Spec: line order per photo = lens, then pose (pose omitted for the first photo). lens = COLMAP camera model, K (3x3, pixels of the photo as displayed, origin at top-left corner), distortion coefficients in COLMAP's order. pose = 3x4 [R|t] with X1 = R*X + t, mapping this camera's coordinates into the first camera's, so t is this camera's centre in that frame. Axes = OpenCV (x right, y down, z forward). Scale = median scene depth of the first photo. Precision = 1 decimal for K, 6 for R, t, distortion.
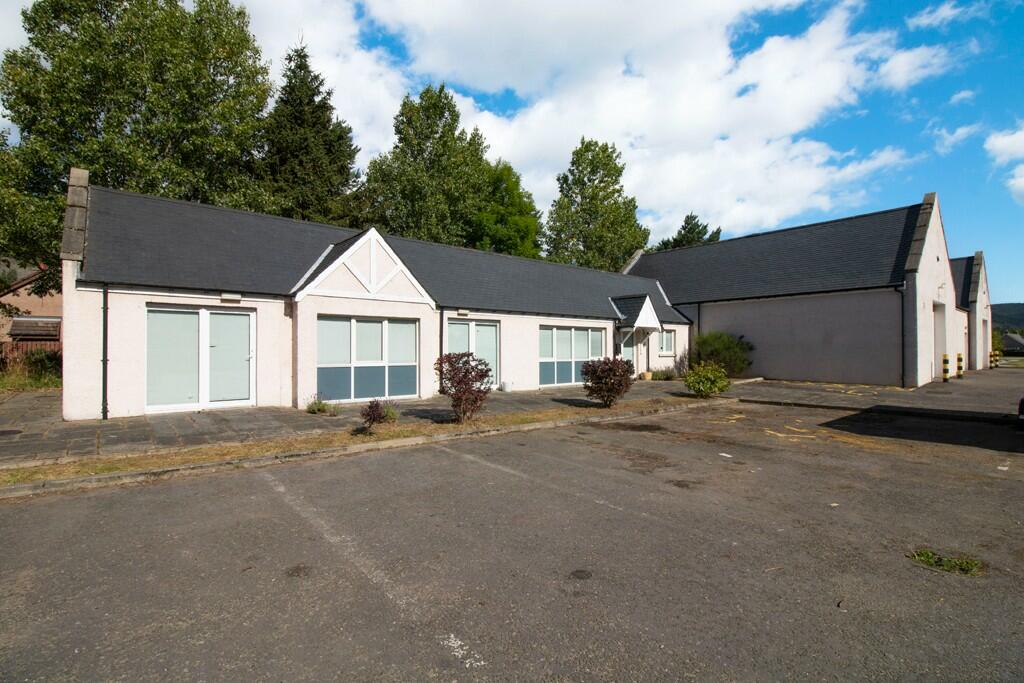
lens RADIAL K [[475.2, 0, 513.8], [0, 475.2, 343.6], [0, 0, 1]] dist [0.000298, 0.000047]
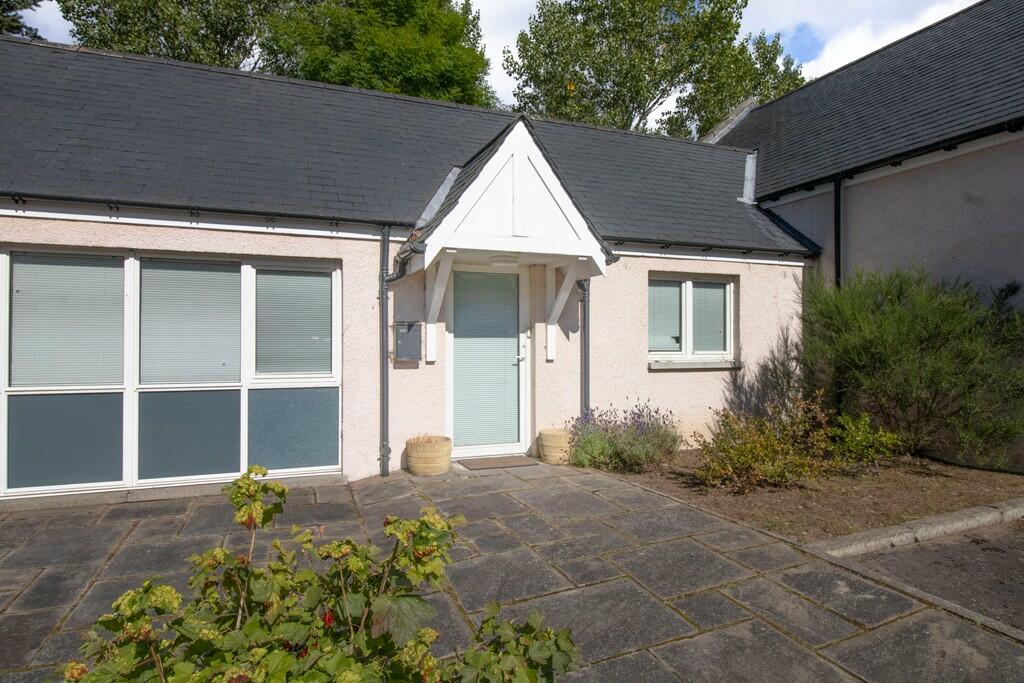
lens RADIAL K [[611.1, 0, 511.0], [0, 611.1, 341.5], [0, 0, 1]] dist [0.011941, 0.000979]
pose [[0.946385, -0.000616, -0.323040, 0.335557], [0.003421, 0.999961, 0.008115, 0.007145], [0.323023, -0.008785, 0.946350, 0.616009]]
